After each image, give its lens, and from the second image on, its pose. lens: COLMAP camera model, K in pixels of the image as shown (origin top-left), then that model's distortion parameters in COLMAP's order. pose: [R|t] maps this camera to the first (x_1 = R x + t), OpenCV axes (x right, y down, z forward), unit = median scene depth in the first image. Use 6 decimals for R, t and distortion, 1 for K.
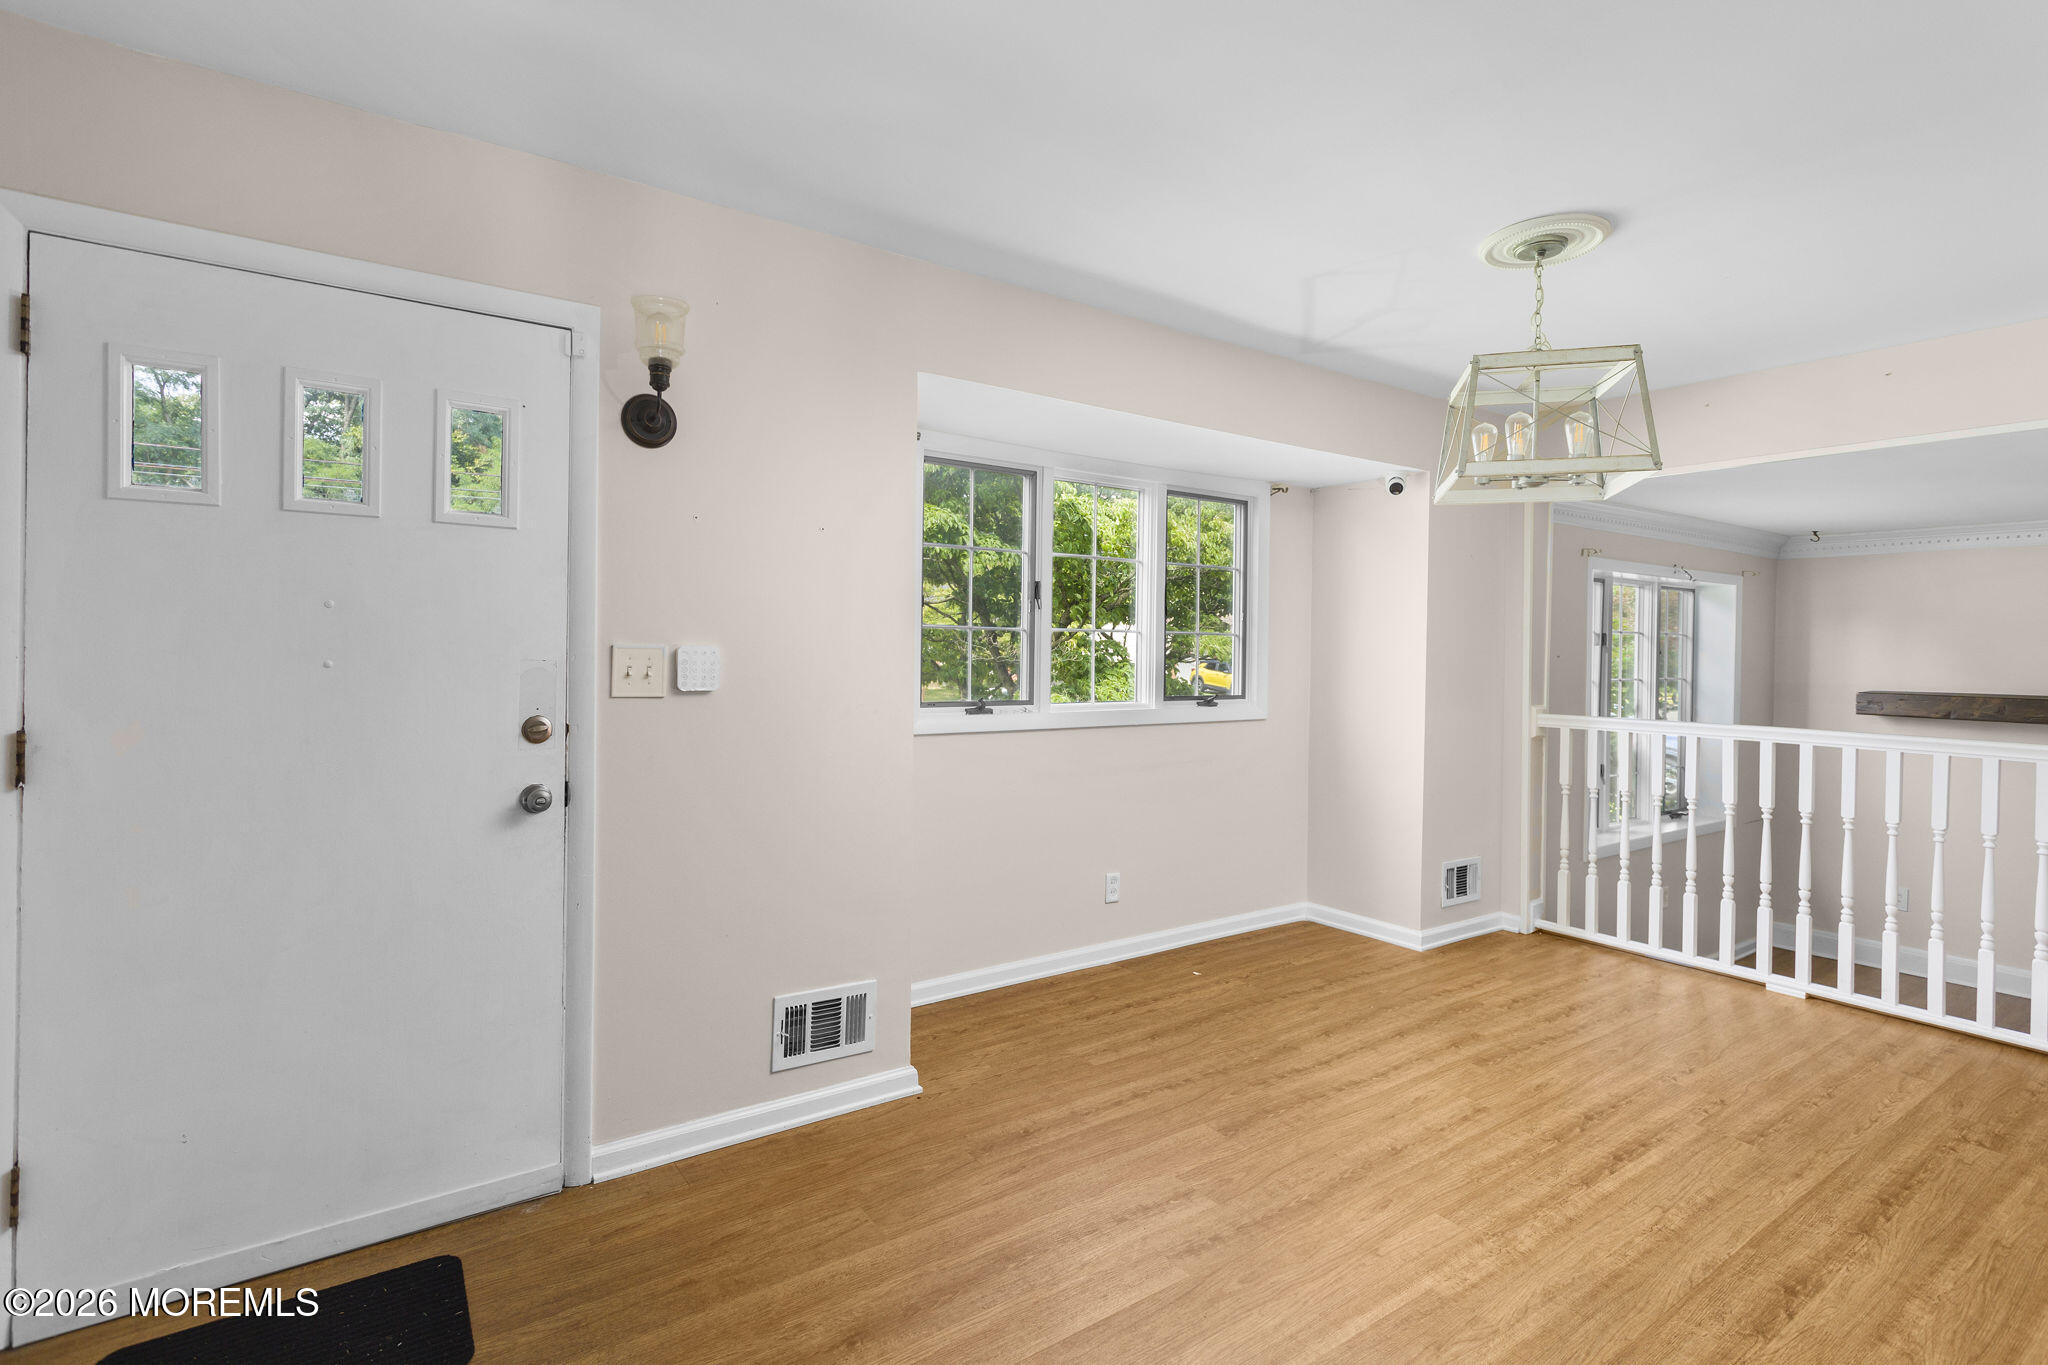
lens RADIAL K [[992.5, 0, 1018.3], [0, 992.5, 661.2], [0, 0, 1]] dist [0.004079, 0.001549]
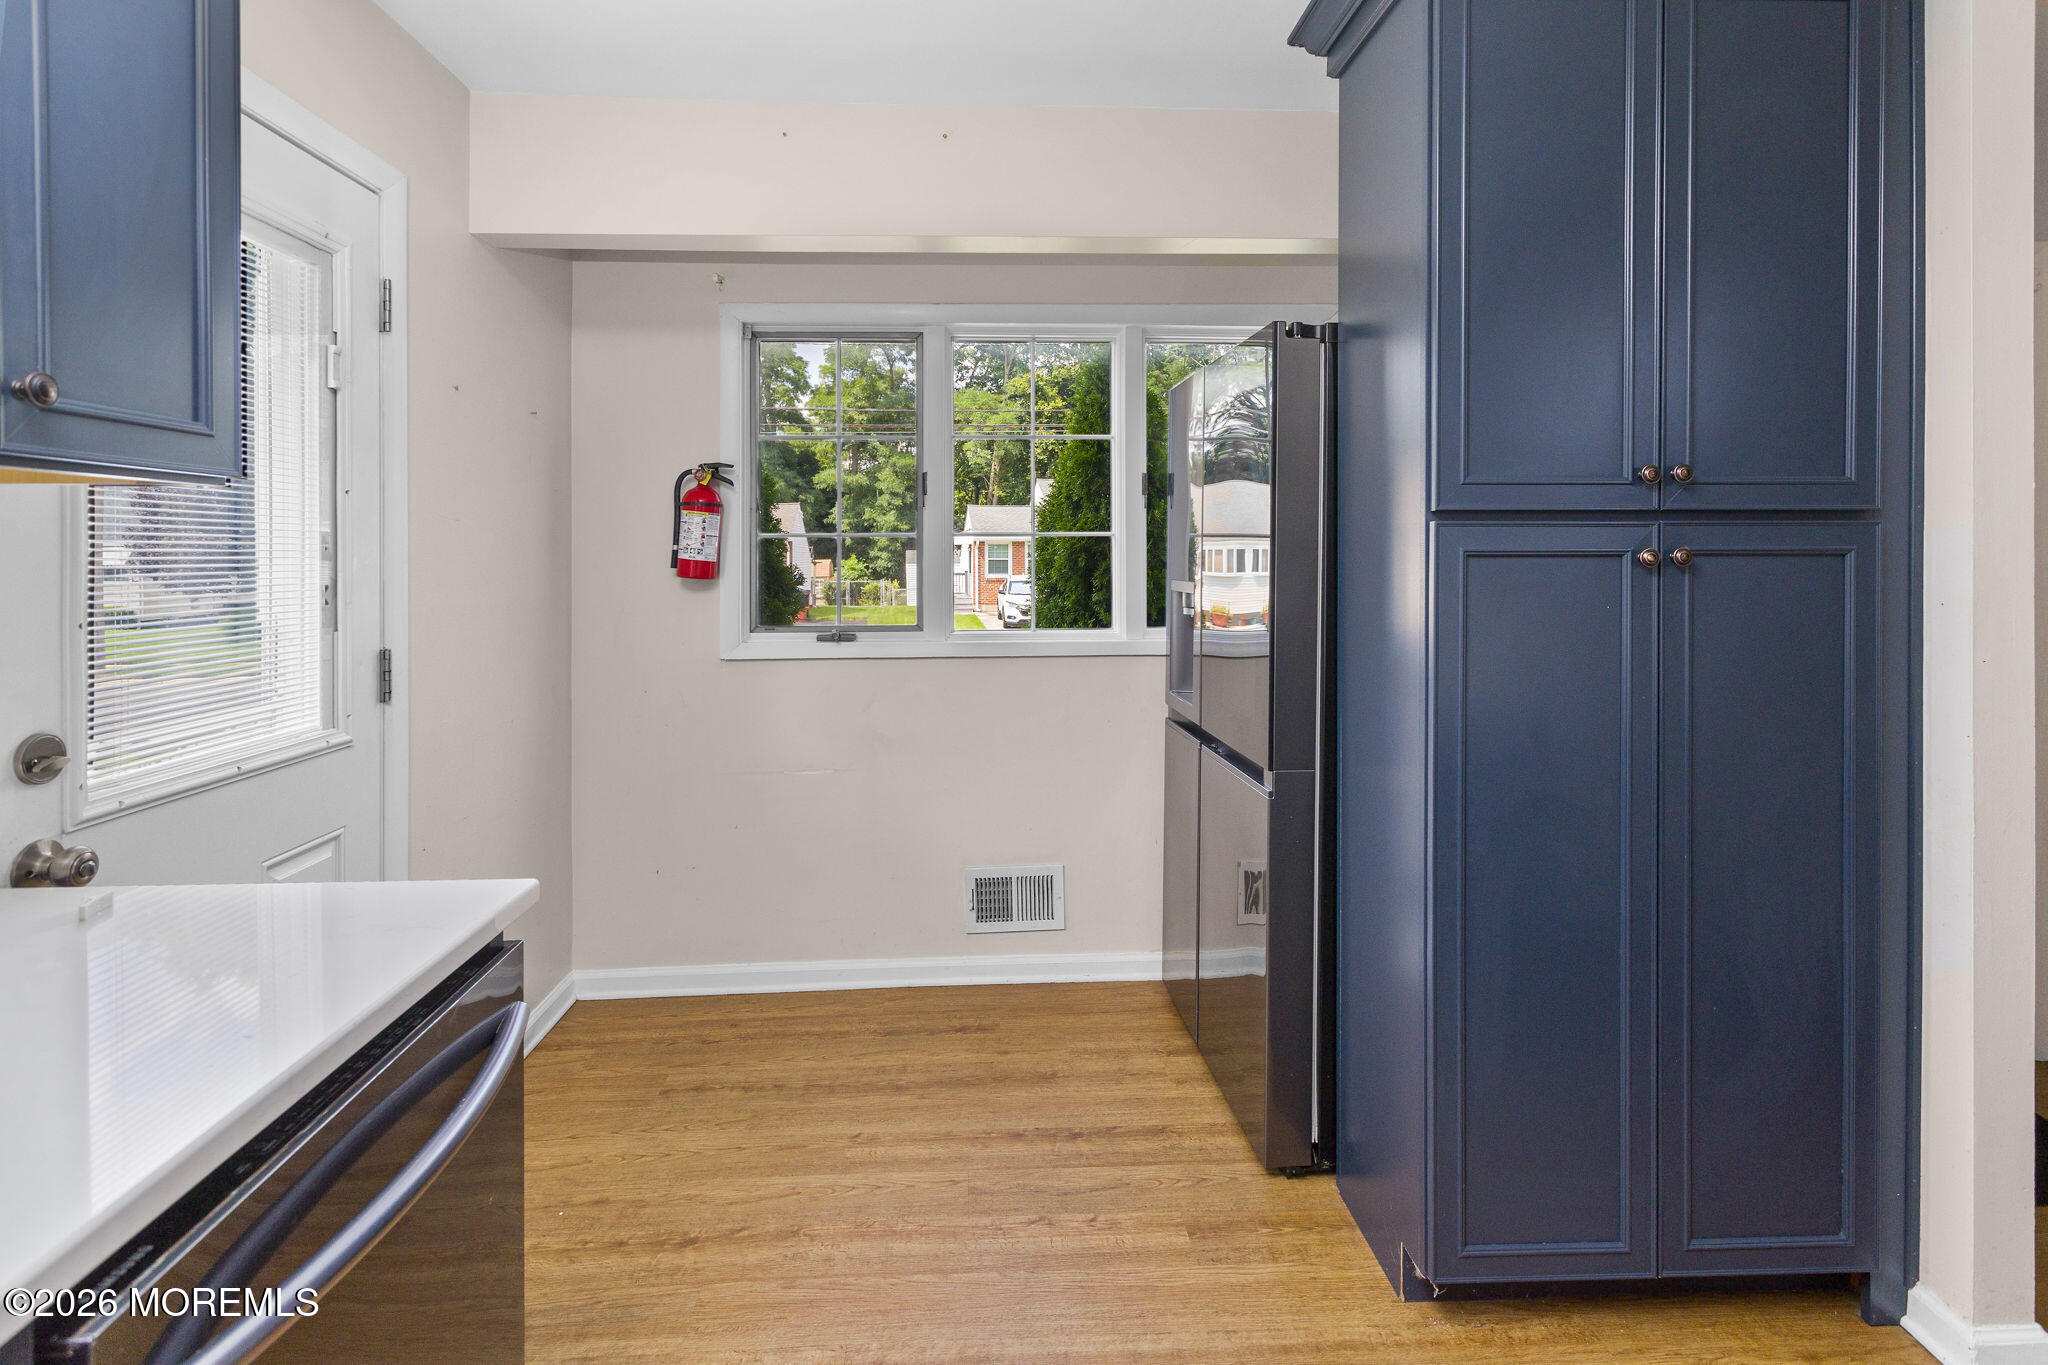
lens RADIAL K [[992.5, 0, 1011.3], [0, 992.5, 565.5], [0, 0, 1]] dist [0.004079, 0.001549]
pose [[0.849278, -0.007299, -0.527895, -0.763368], [0.003244, 0.999958, -0.008607, -0.006244], [0.527936, 0.005597, 0.849266, -0.466778]]
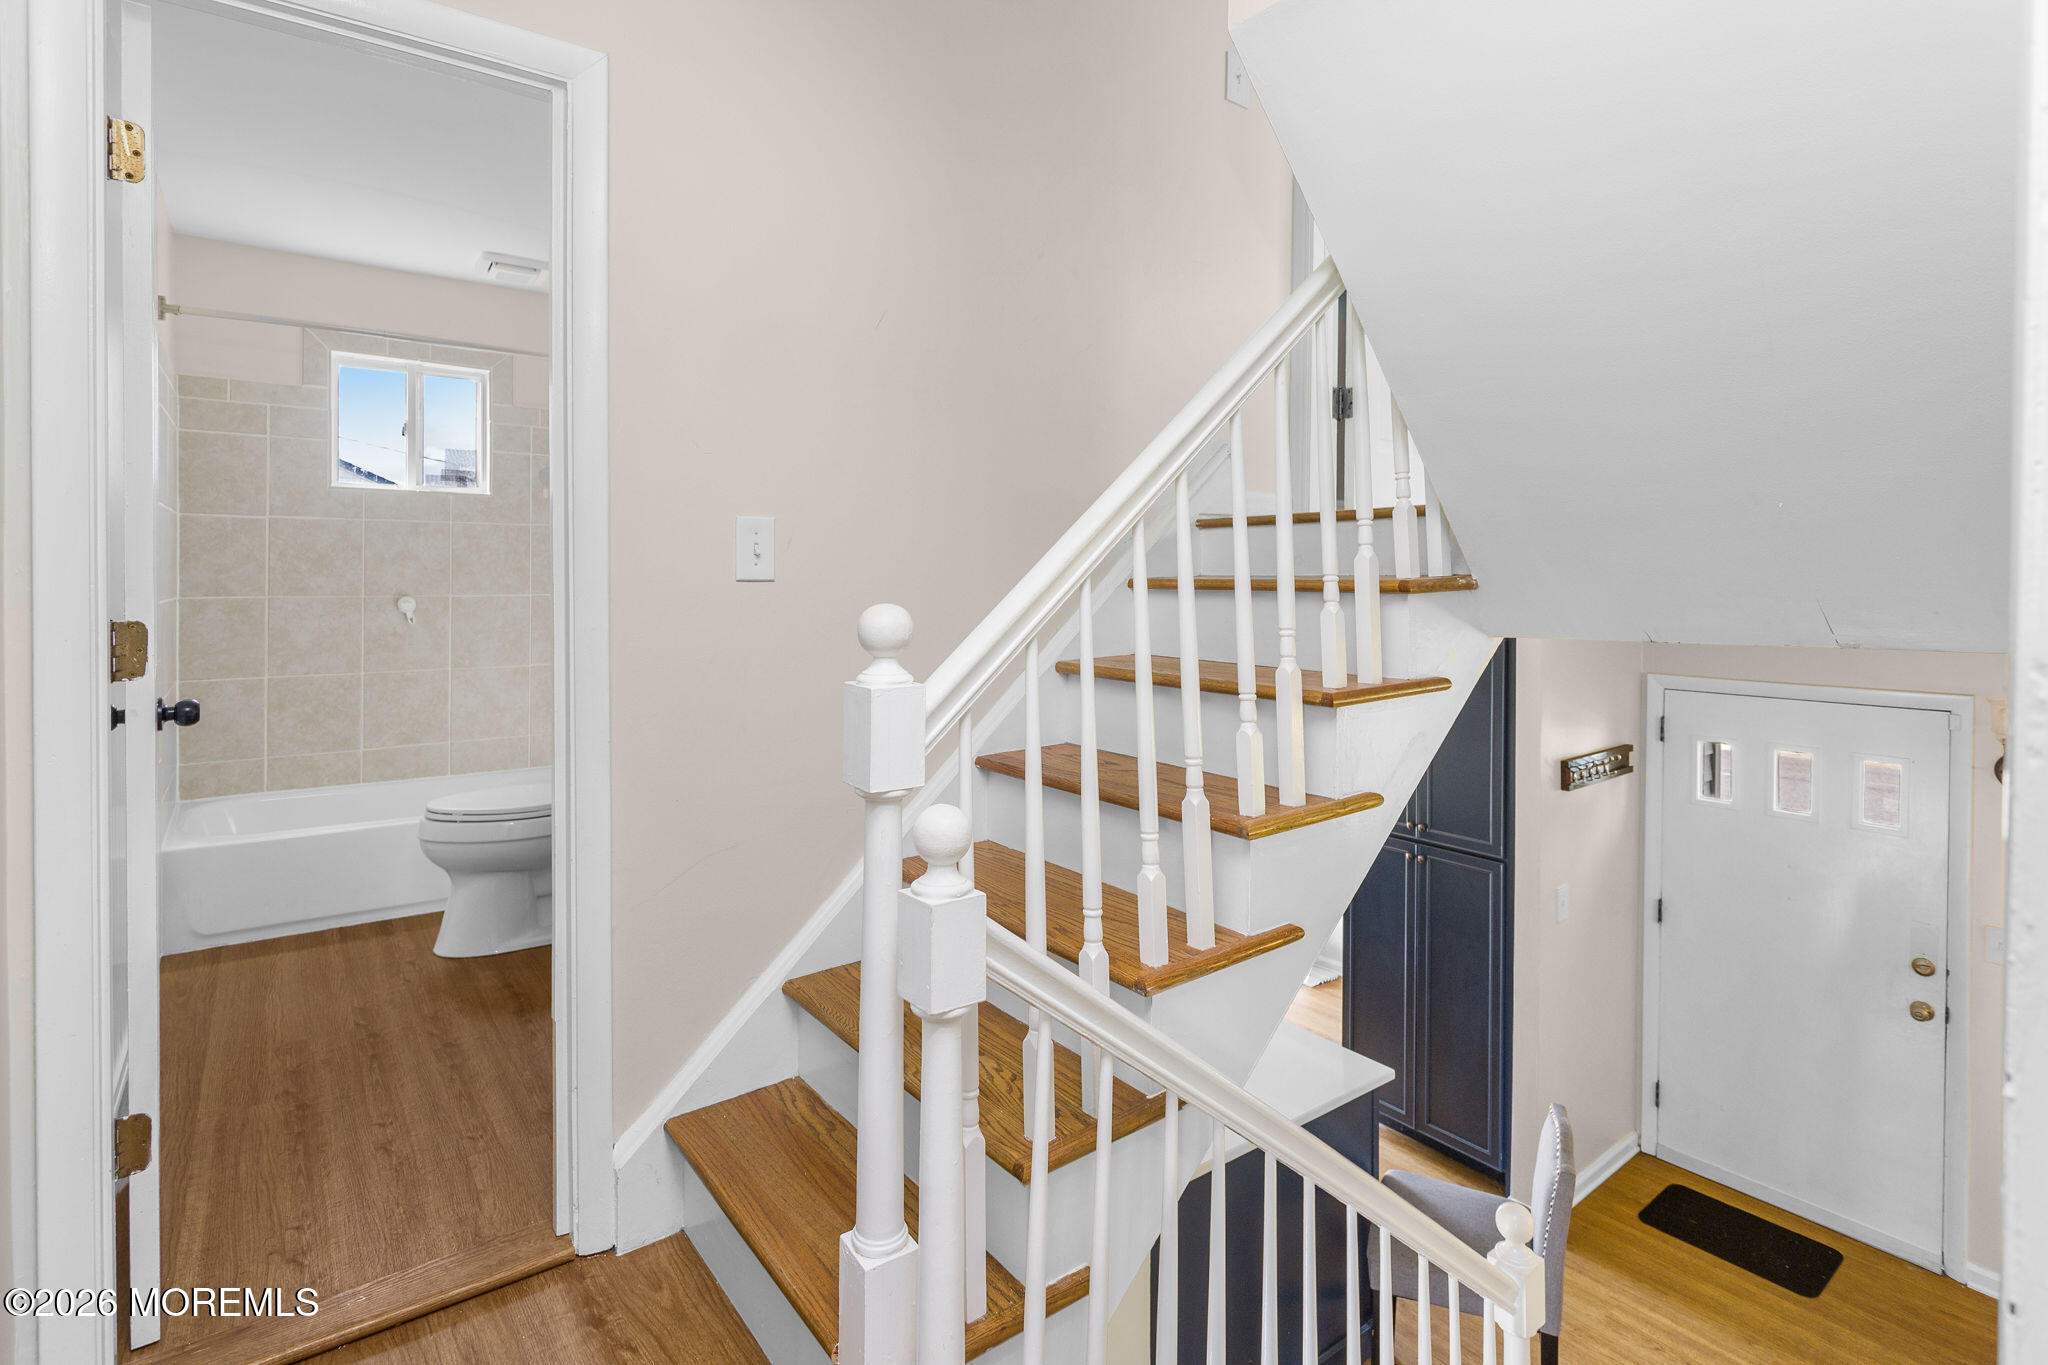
lens RADIAL K [[992.5, 0, 1021.5], [0, 992.5, 597.1], [0, 0, 1]] dist [0.004079, 0.001549]
pose [[0.041925, -0.005178, -0.999107, 0.958964], [-0.014065, 0.999884, -0.005773, -0.450293], [0.999022, 0.014295, 0.041847, -0.462320]]
